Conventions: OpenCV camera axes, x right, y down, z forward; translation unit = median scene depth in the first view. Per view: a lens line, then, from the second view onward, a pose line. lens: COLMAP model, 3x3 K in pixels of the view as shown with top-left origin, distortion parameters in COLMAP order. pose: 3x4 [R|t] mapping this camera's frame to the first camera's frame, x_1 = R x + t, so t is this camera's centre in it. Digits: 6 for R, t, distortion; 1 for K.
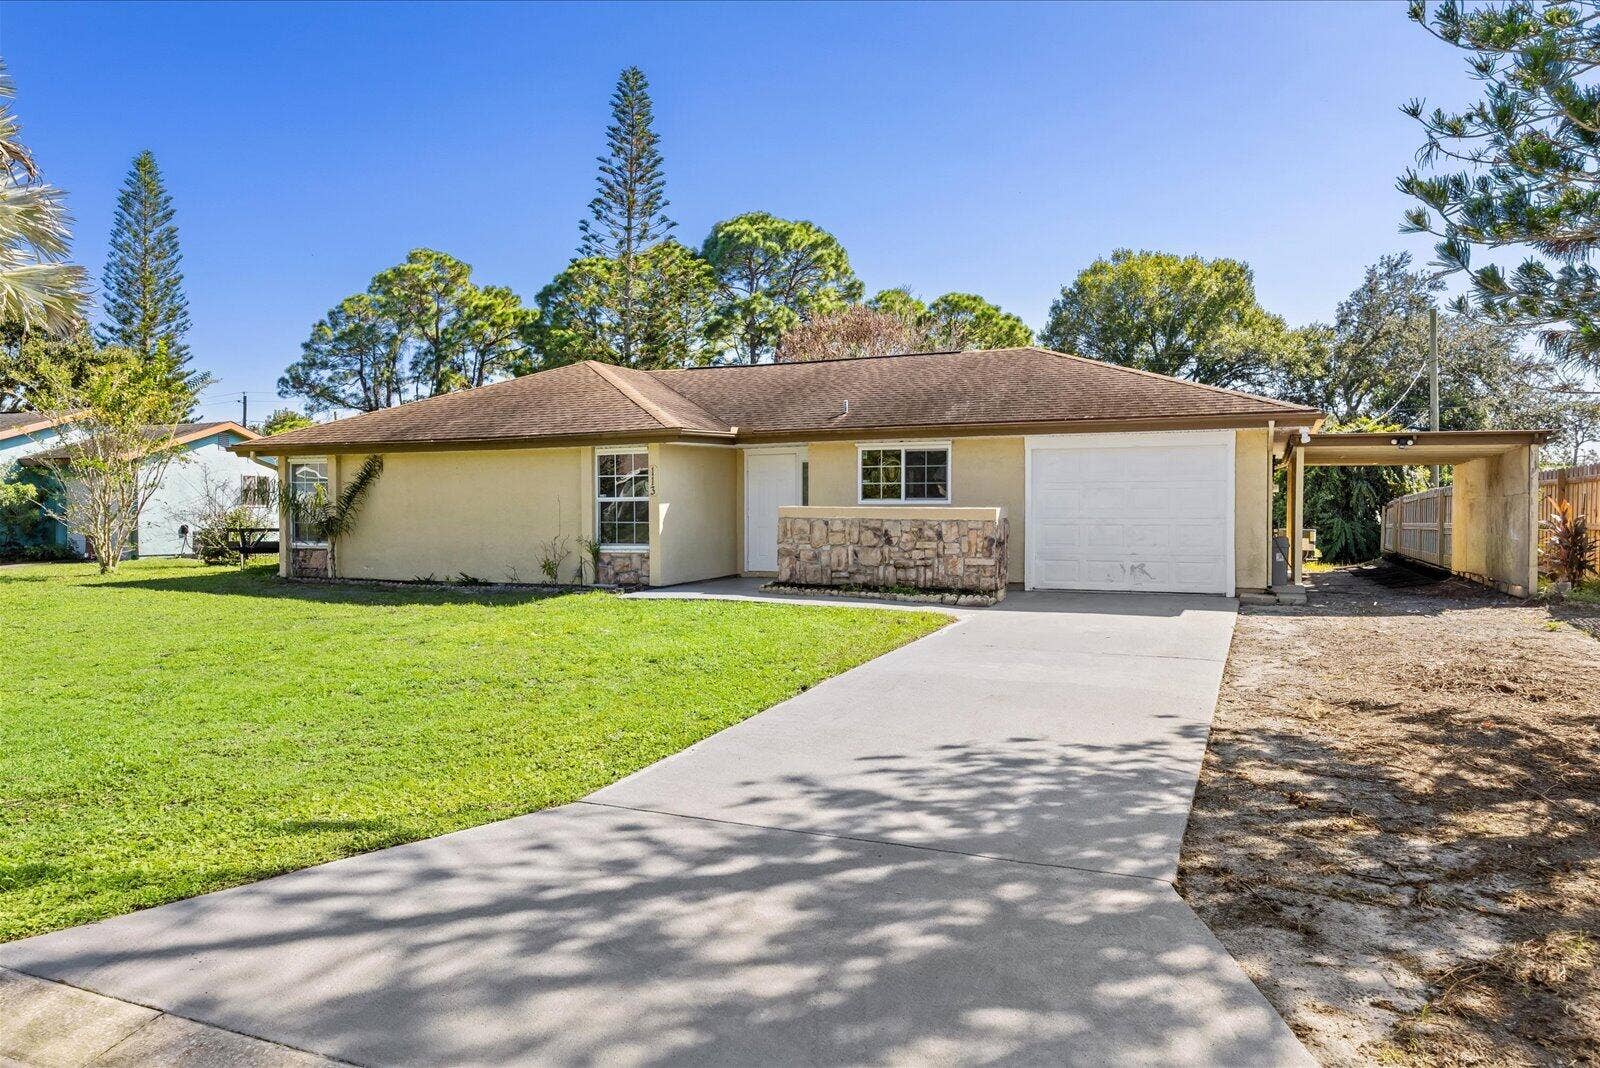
lens RADIAL K [[1087.8, 0, 807.3], [0, 1087.8, 509.0], [0, 0, 1]] dist [-0.009997, 0.005377]
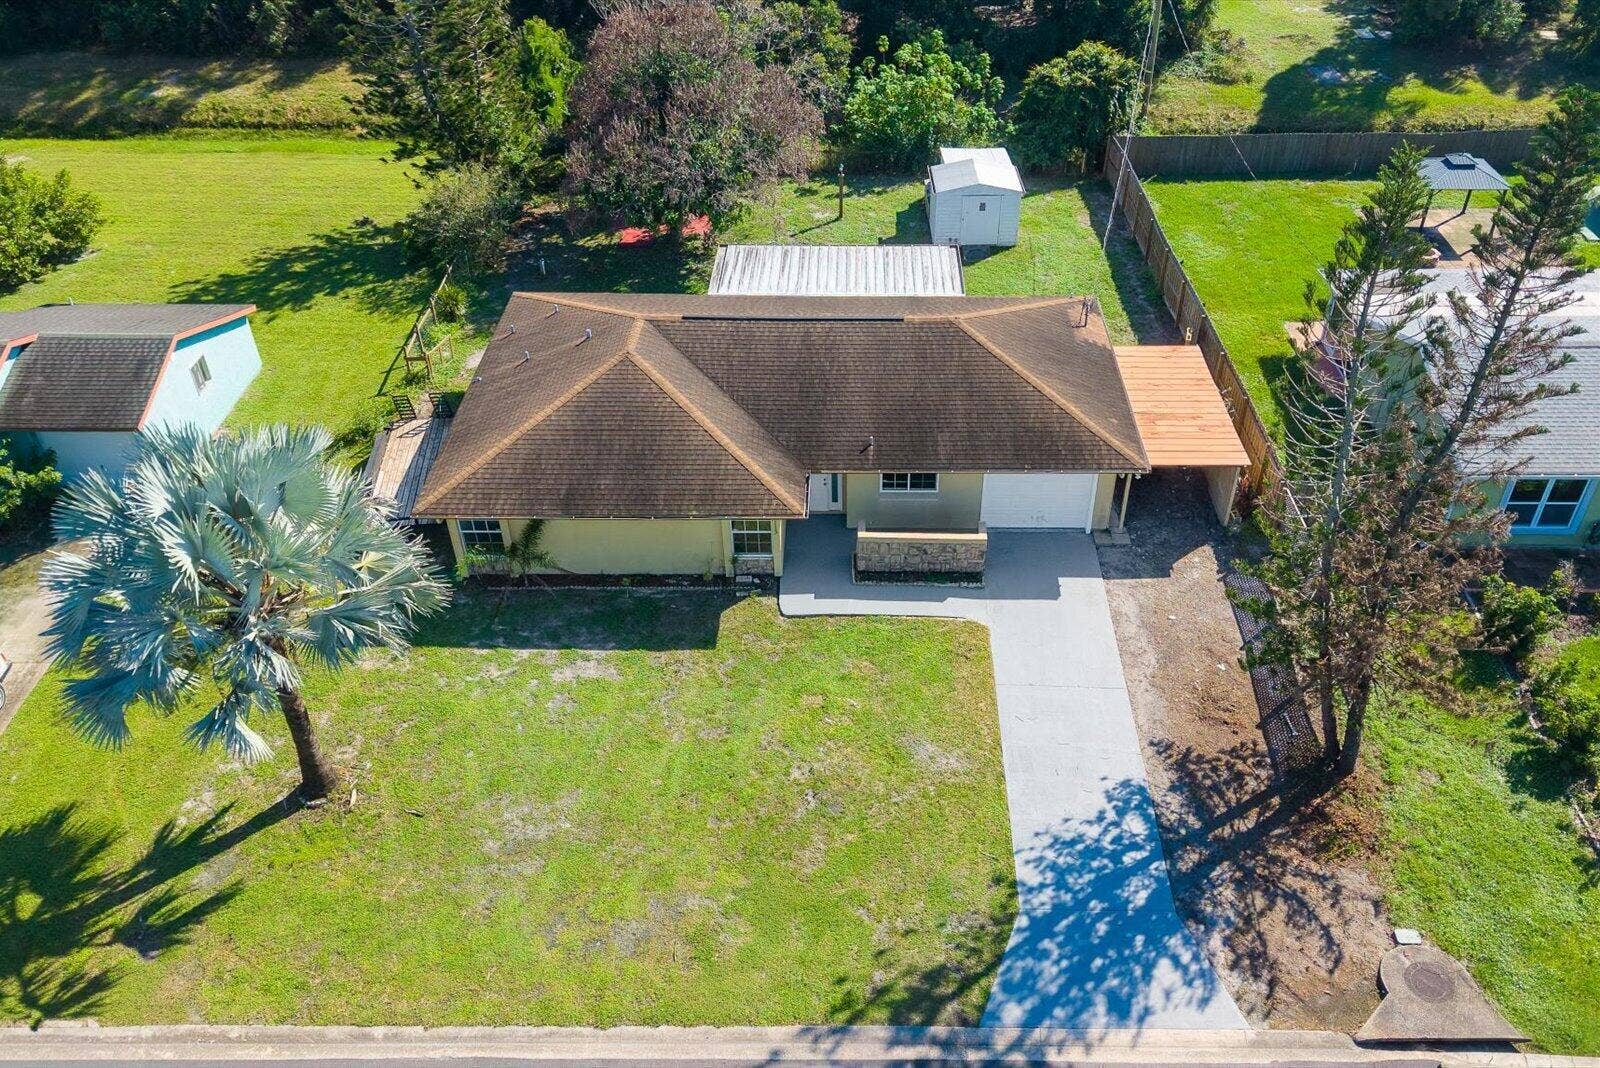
lens RADIAL K [[1289.0, 0, 858.6], [0, 1289.0, 509.2], [0, 0, 1]] dist [0.050004, -0.038604]
pose [[0.922657, -0.225032, 0.313151, -0.569061], [-0.007644, 0.801238, 0.598296, -1.093147], [-0.385545, -0.554416, 0.737549, -0.408230]]
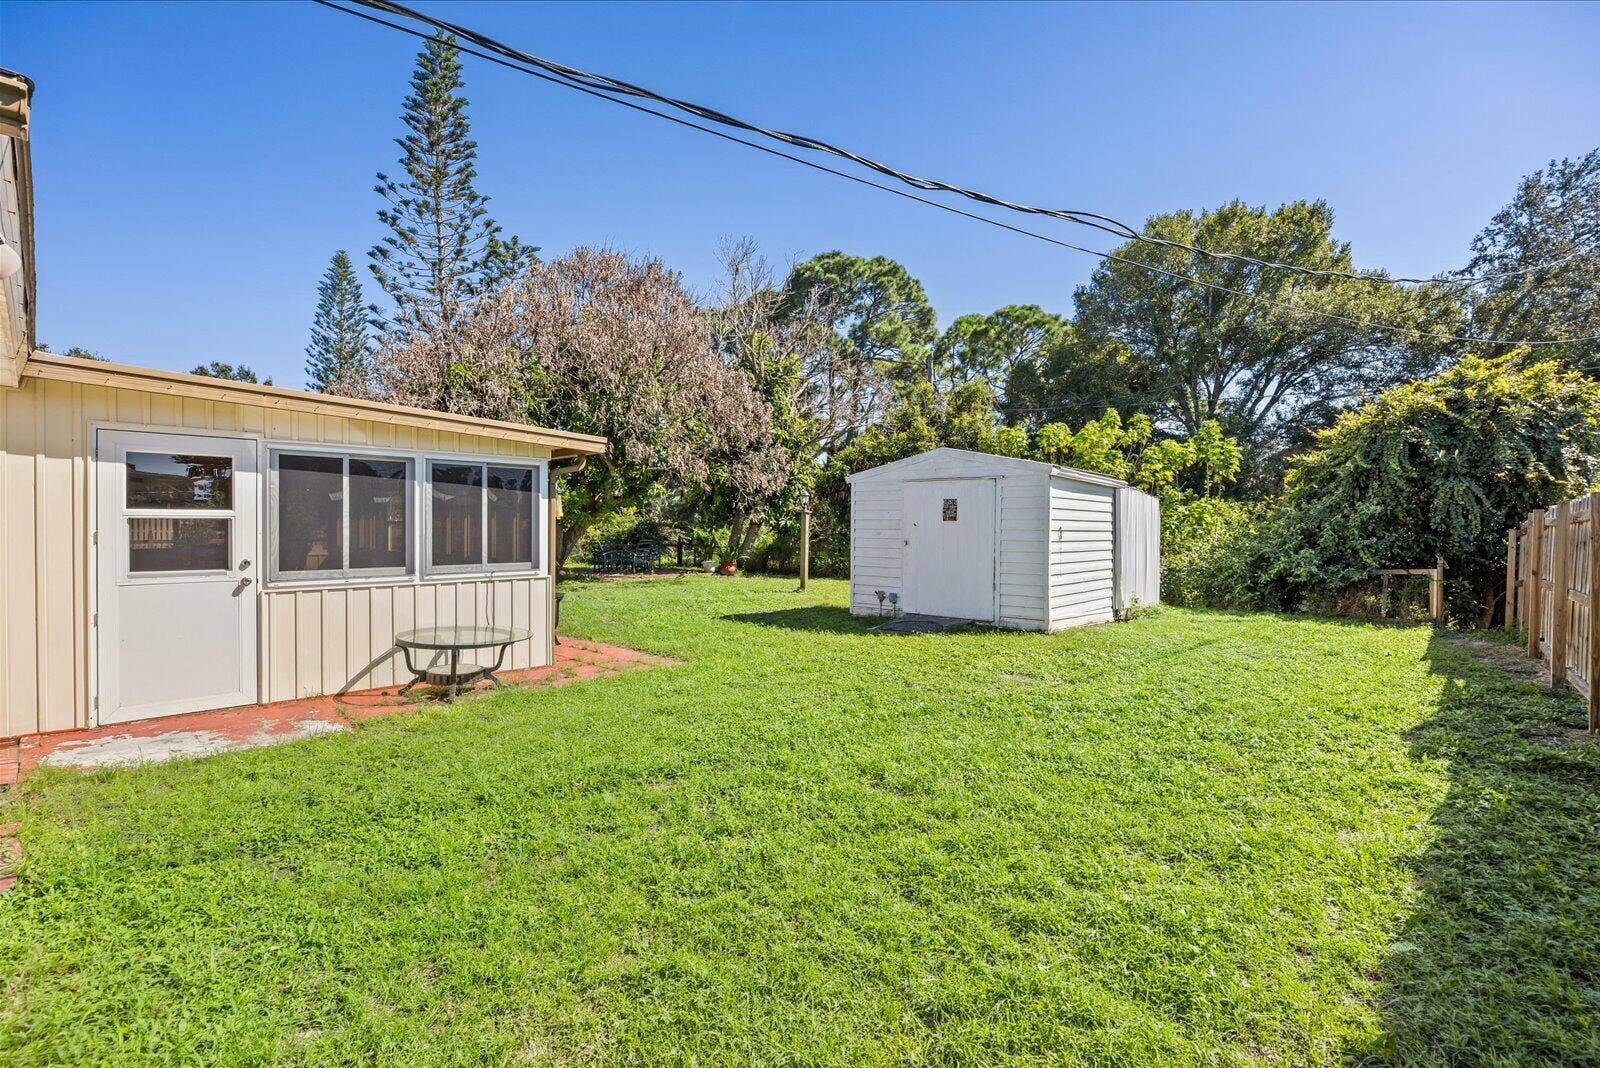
lens RADIAL K [[702.3, 0, 792.2], [0, 702.3, 532.0], [0, 0, 1]] dist [-0.020723, -0.000569]
pose [[0.931901, 0.013460, -0.362463, 0.708807], [-0.005216, 0.999705, 0.023712, -0.015267], [0.362676, -0.020206, 0.931696, 1.238595]]
